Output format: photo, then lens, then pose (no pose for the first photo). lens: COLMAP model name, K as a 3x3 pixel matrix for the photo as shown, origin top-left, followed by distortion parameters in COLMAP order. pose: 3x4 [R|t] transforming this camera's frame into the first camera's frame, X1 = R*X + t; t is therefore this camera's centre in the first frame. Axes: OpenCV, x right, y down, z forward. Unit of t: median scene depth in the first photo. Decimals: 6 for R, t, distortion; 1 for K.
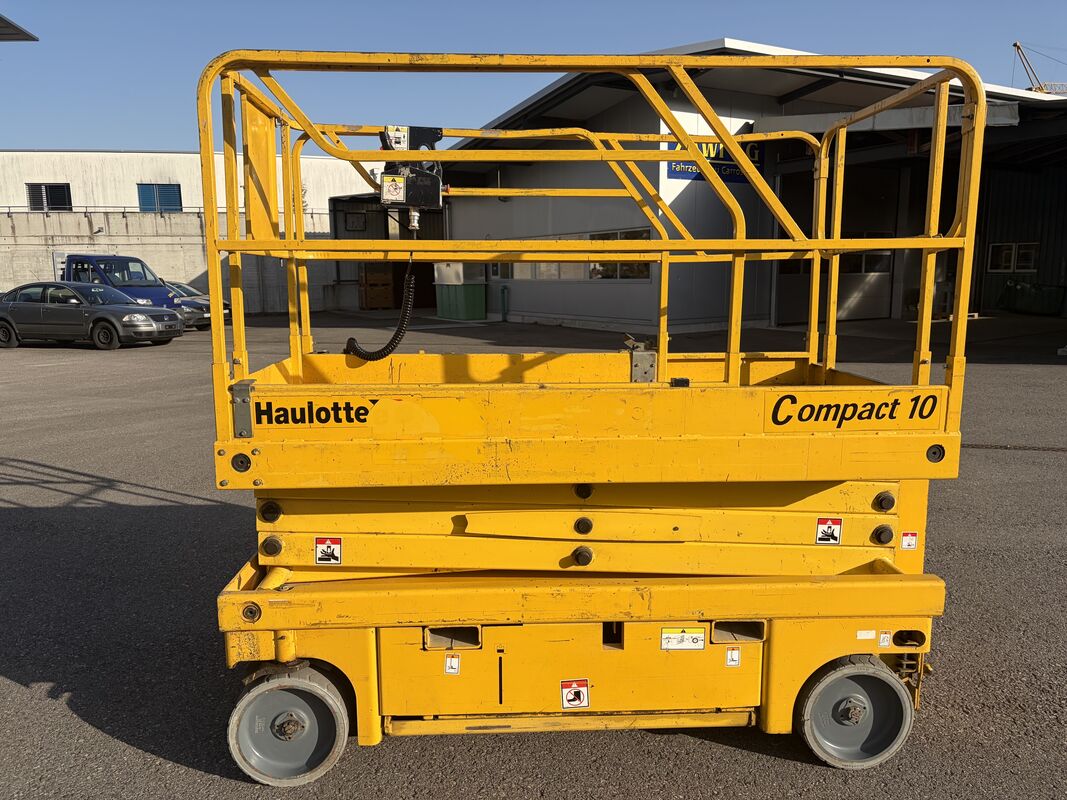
lens RADIAL K [[811.2, 0, 529.6], [0, 811.2, 405.9], [0, 0, 1]] dist [0.036191, -0.021691]
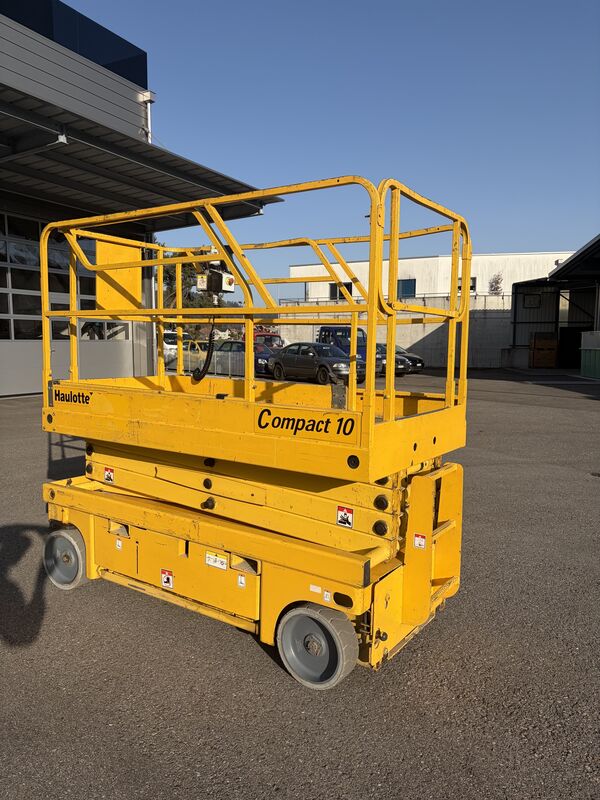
lens RADIAL K [[608.2, 0, 298.6], [0, 608.2, 400.1], [0, 0, 1]] dist [0.036191, -0.021691]
pose [[0.795588, 0.074151, -0.601284, 1.005576], [-0.112847, 0.993250, -0.026823, -0.006234], [0.595236, 0.089193, 0.798585, 0.132262]]
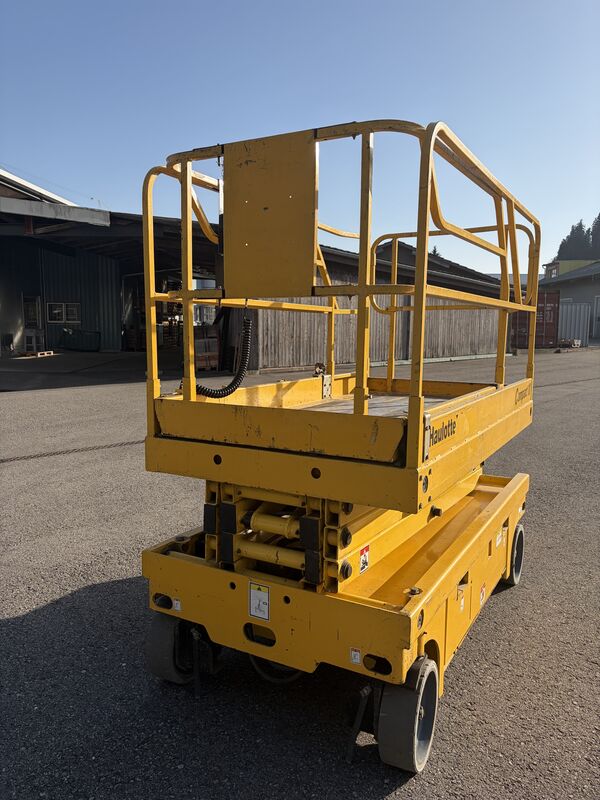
lens RADIAL K [[608.2, 0, 299.6], [0, 608.2, 400.4], [0, 0, 1]] dist [0.036191, -0.021691]
pose [[0.532405, -0.093095, 0.841355, -1.066005], [0.122576, 0.991937, 0.032191, -0.085569], [-0.837568, 0.085991, 0.539524, 0.647398]]
